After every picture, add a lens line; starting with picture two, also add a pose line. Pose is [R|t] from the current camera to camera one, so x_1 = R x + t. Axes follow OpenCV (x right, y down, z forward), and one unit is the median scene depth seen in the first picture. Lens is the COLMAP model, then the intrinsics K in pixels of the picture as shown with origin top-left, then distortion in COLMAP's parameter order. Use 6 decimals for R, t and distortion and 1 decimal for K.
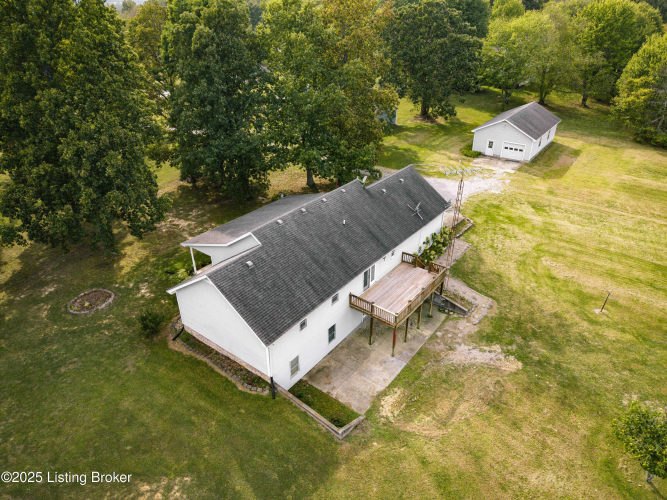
lens RADIAL K [[442.8, 0, 335.2], [0, 442.8, 253.8], [0, 0, 1]] dist [0.040028, -0.037194]
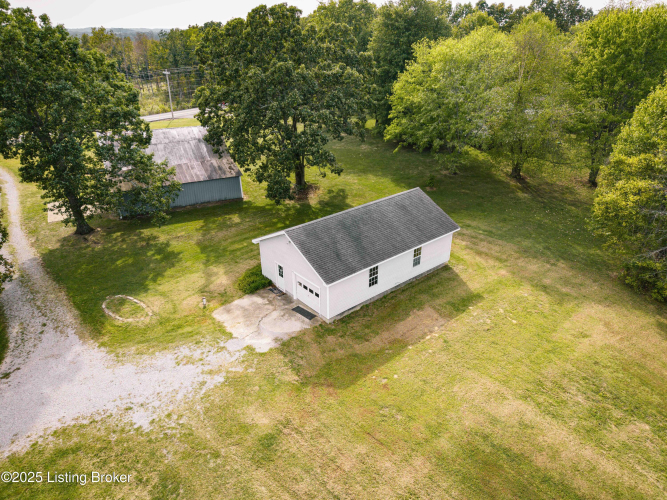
lens RADIAL K [[442.8, 0, 335.2], [0, 442.8, 253.8], [0, 0, 1]] dist [0.040028, -0.037194]
pose [[0.974124, 0.101686, -0.201847, 0.946782], [-0.113063, 0.992540, -0.045627, -0.460641], [0.195702, 0.067268, 0.978354, 0.946769]]
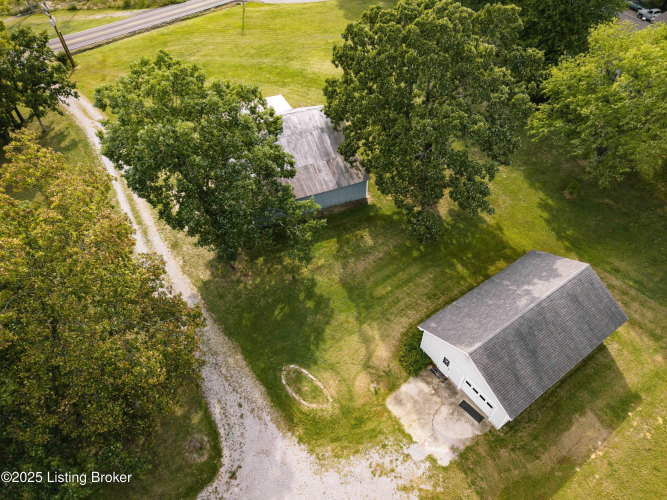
lens RADIAL K [[442.8, 0, 335.2], [0, 442.8, 253.8], [0, 0, 1]] dist [0.040028, -0.037194]
pose [[0.951502, 0.230025, -0.204286, 0.557741], [-0.157761, 0.934907, 0.317899, -0.952940], [0.264113, -0.270253, 0.925855, 0.934684]]
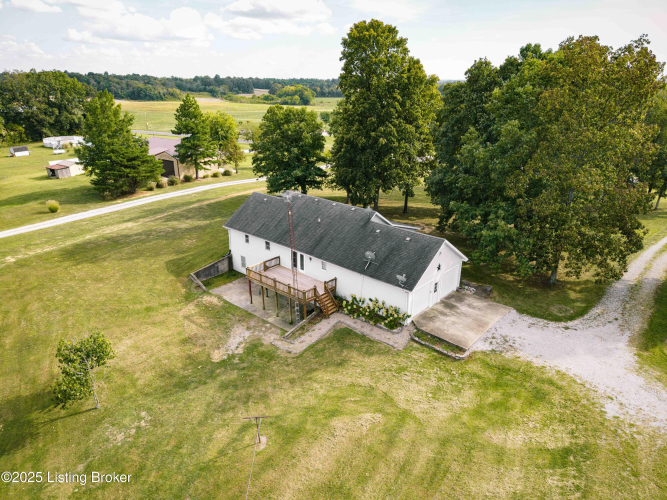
lens RADIAL K [[442.8, 0, 335.2], [0, 442.8, 253.8], [0, 0, 1]] dist [0.040028, -0.037194]
pose [[-0.081812, 0.362999, -0.928191, 1.219897], [-0.502212, 0.789417, 0.352992, -0.462166], [0.860866, 0.495028, 0.117719, 0.916988]]
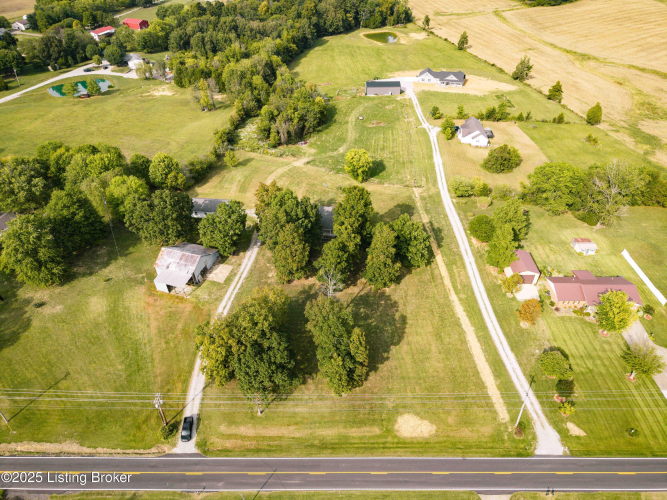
lens RADIAL K [[442.8, 0, 335.2], [0, 442.8, 253.8], [0, 0, 1]] dist [0.040028, -0.037194]
pose [[-0.508249, -0.533862, 0.675777, -3.356611], [0.437046, 0.516245, 0.736533, -3.181893], [-0.742074, 0.669688, -0.029059, 1.422277]]
